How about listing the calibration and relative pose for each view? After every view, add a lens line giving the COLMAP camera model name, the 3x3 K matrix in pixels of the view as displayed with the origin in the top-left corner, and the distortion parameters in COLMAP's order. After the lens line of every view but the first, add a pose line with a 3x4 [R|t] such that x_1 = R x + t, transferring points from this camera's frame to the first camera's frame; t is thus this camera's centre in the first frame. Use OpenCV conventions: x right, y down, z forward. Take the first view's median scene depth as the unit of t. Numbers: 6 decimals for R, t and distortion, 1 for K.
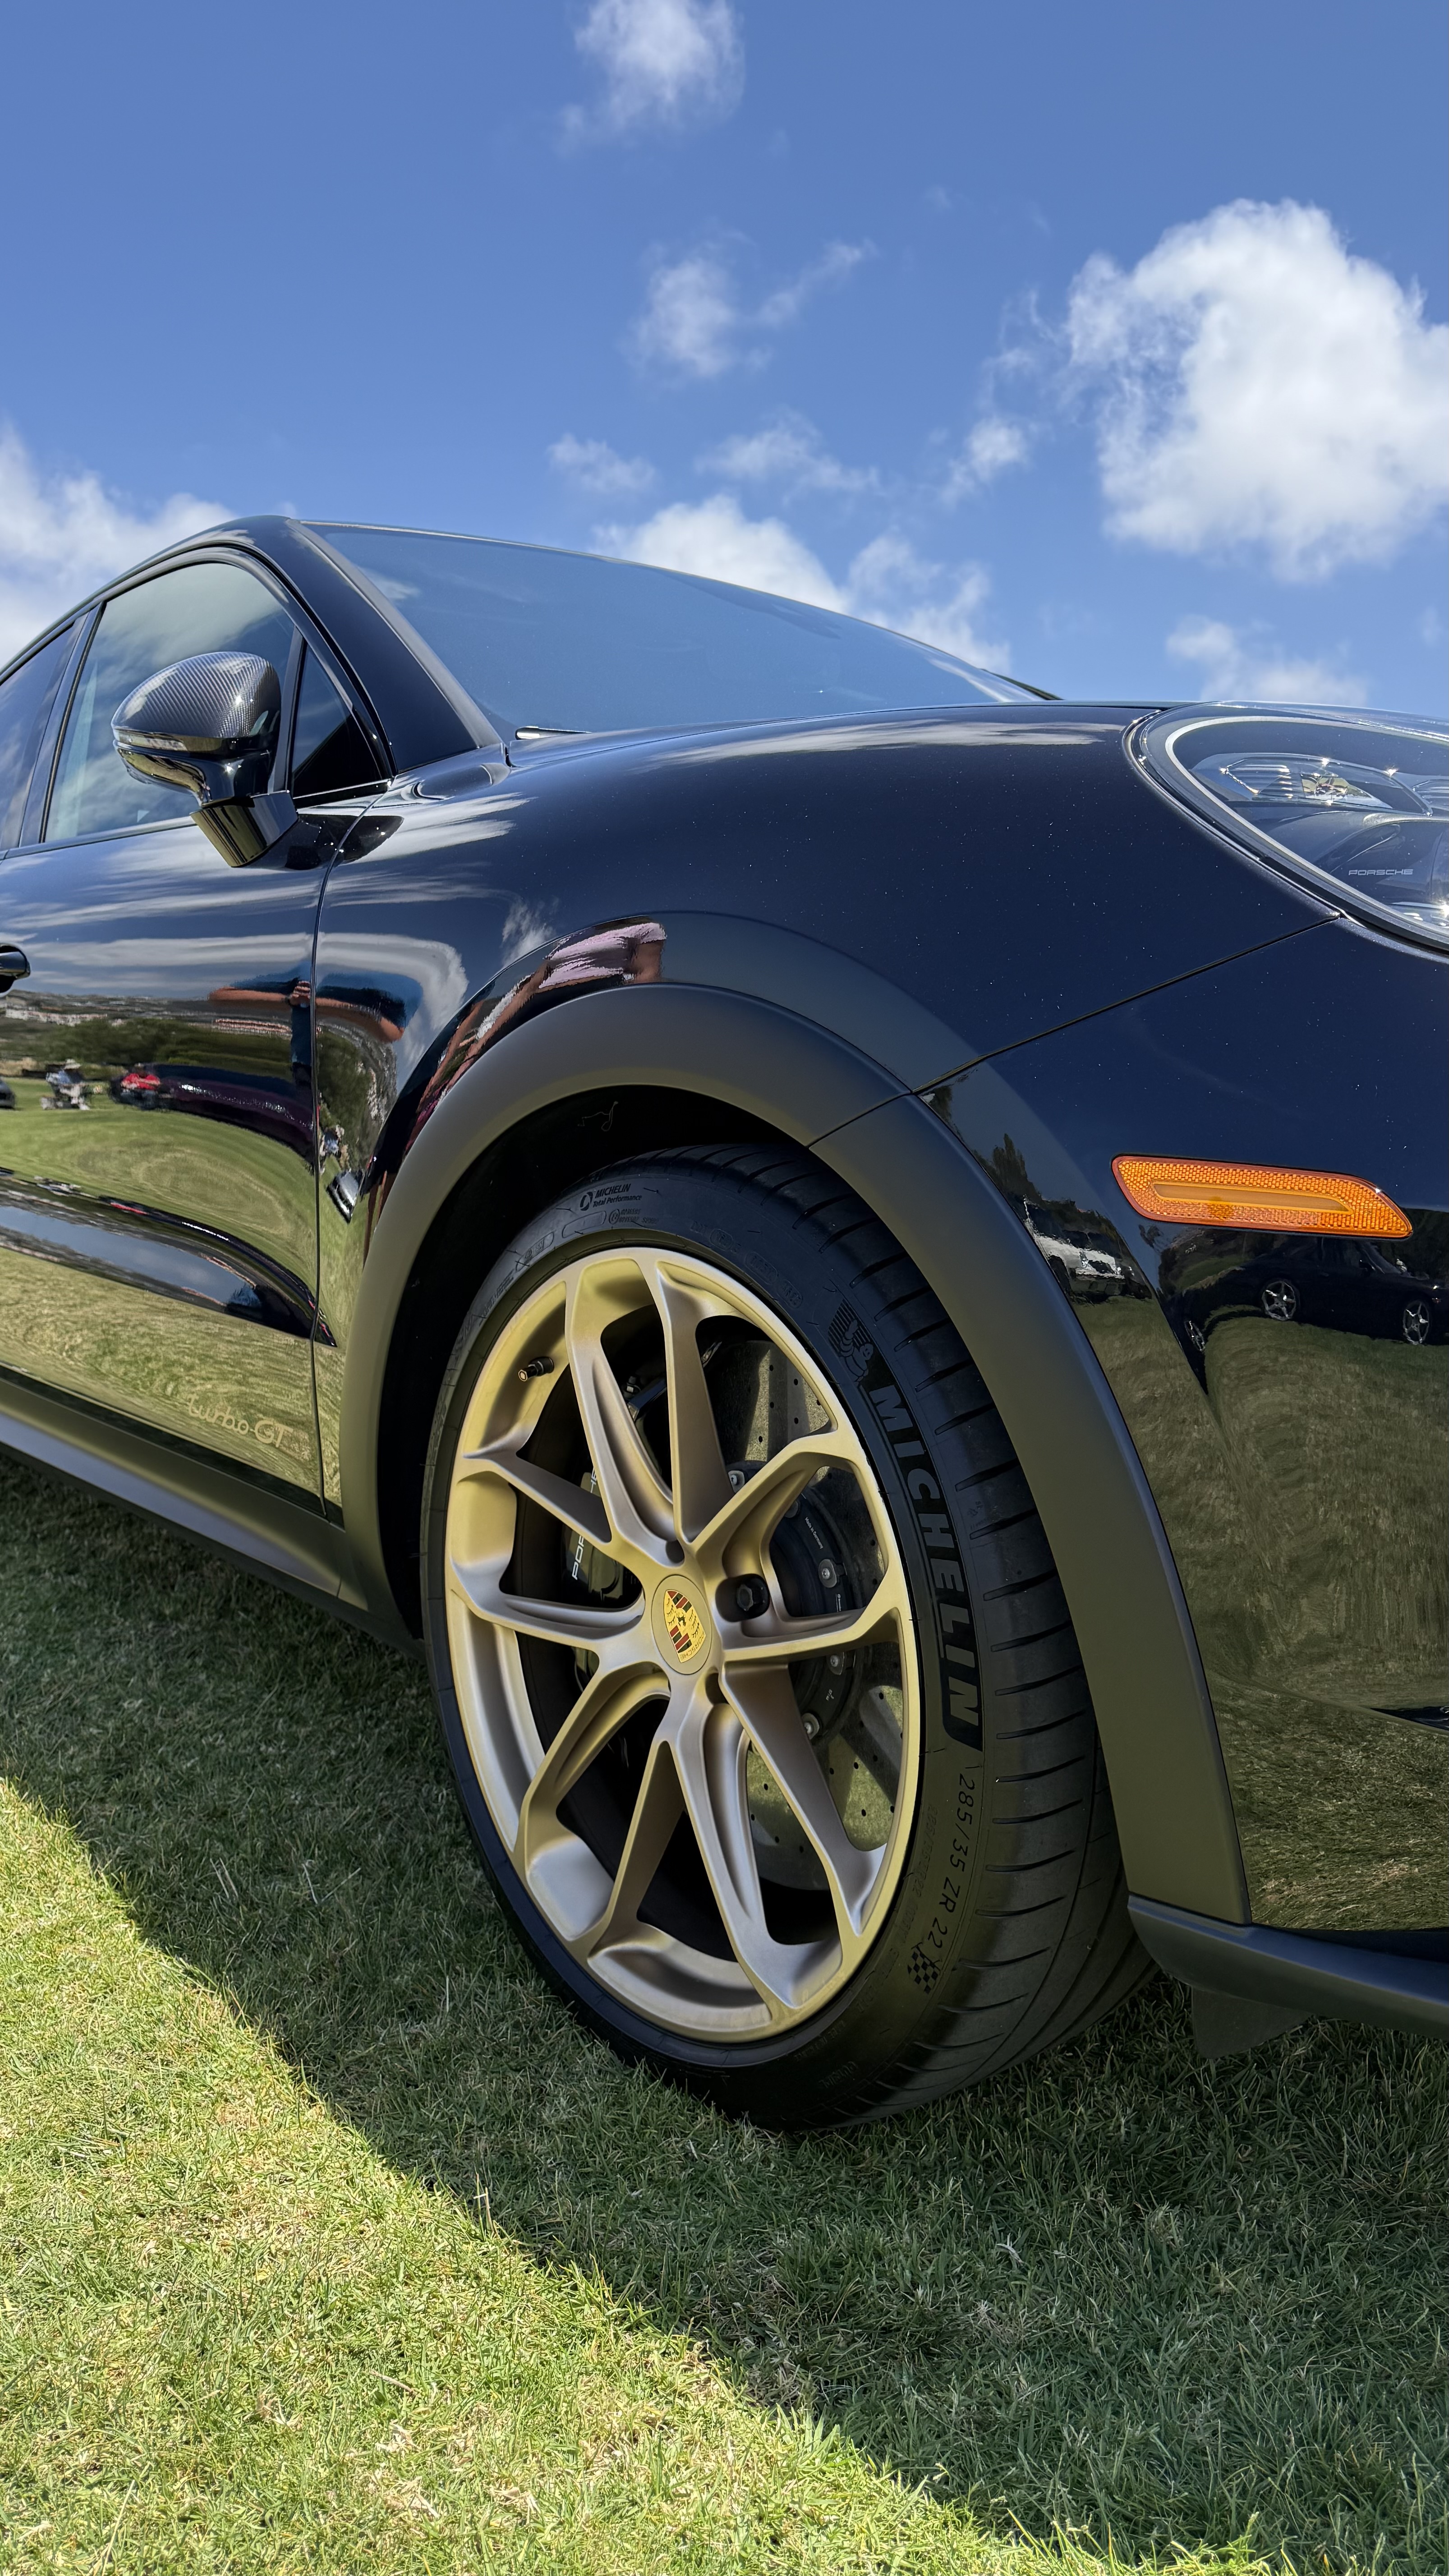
lens RADIAL K [[1806.3, 0, 724.5], [0, 1806.3, 1288.0], [0, 0, 1]] dist [0.114382, -0.187649]
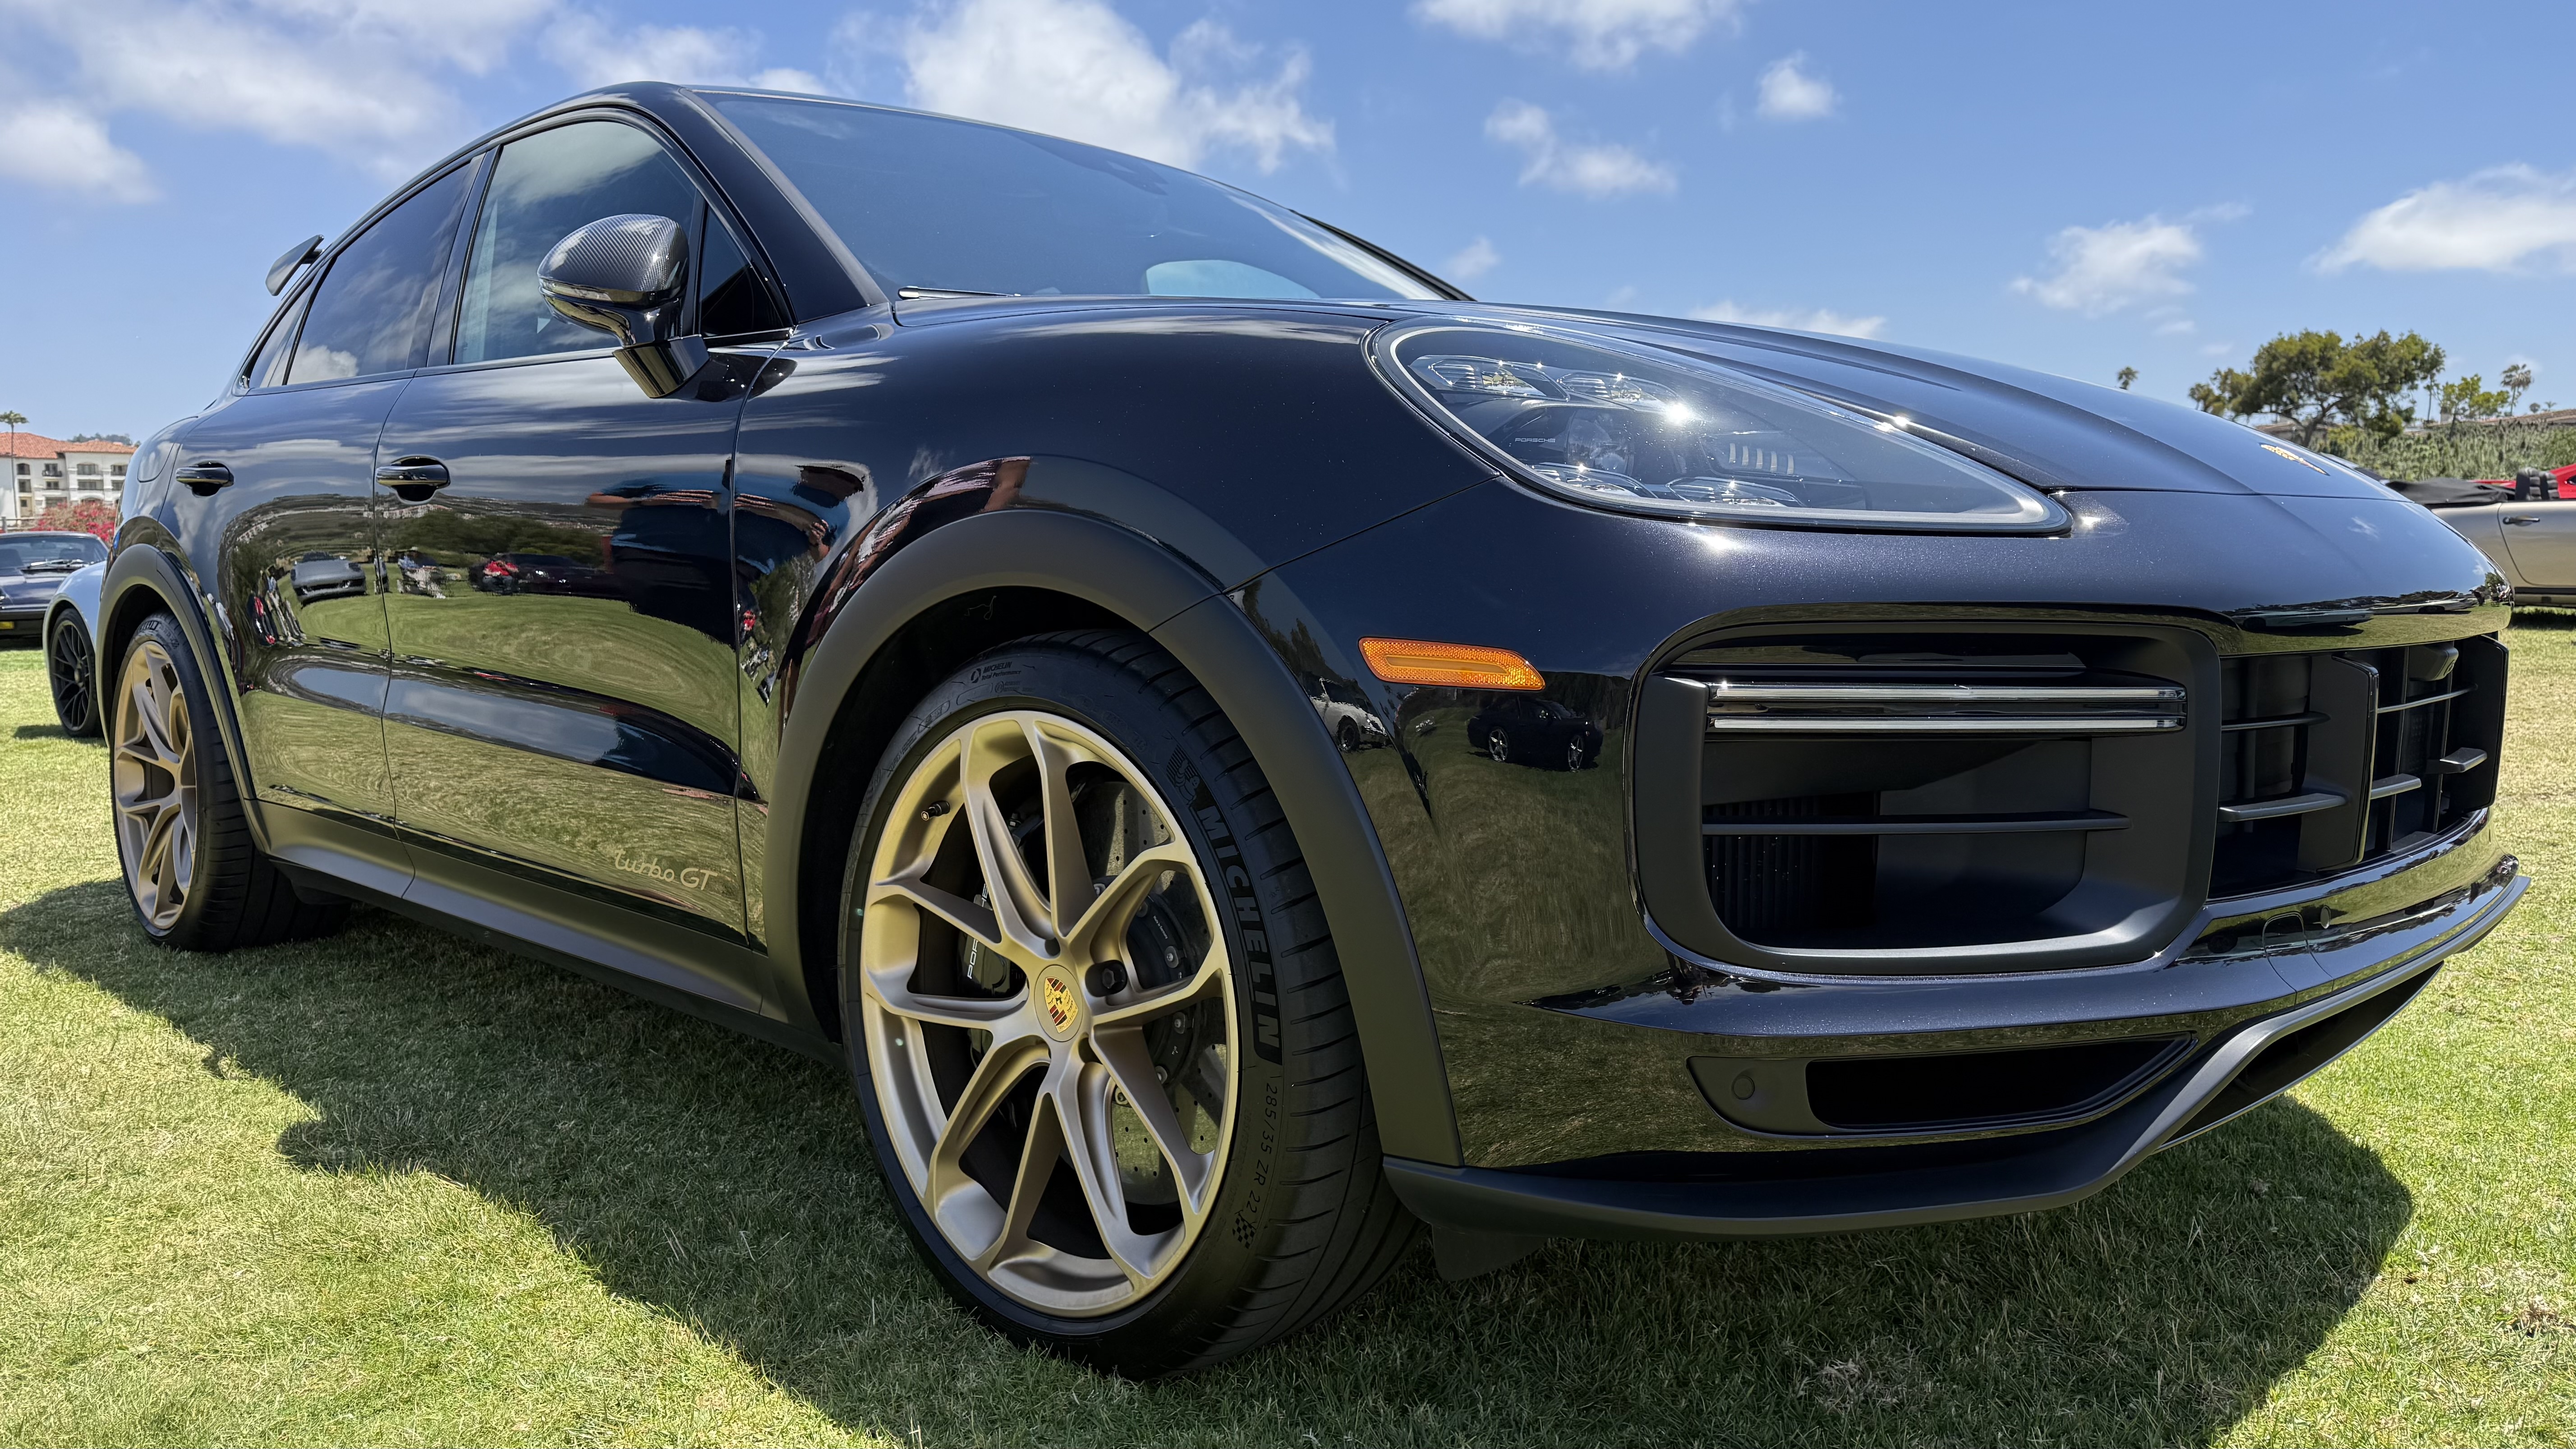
lens RADIAL K [[1806.3, 0, 1294.3], [0, 1806.3, 709.1], [0, 0, 1]] dist [0.114382, -0.187649]
pose [[0.992462, -0.021603, 0.120634, -0.008539], [0.024871, 0.999361, -0.025652, 0.014265], [-0.120002, 0.028459, 0.992366, -0.301587]]
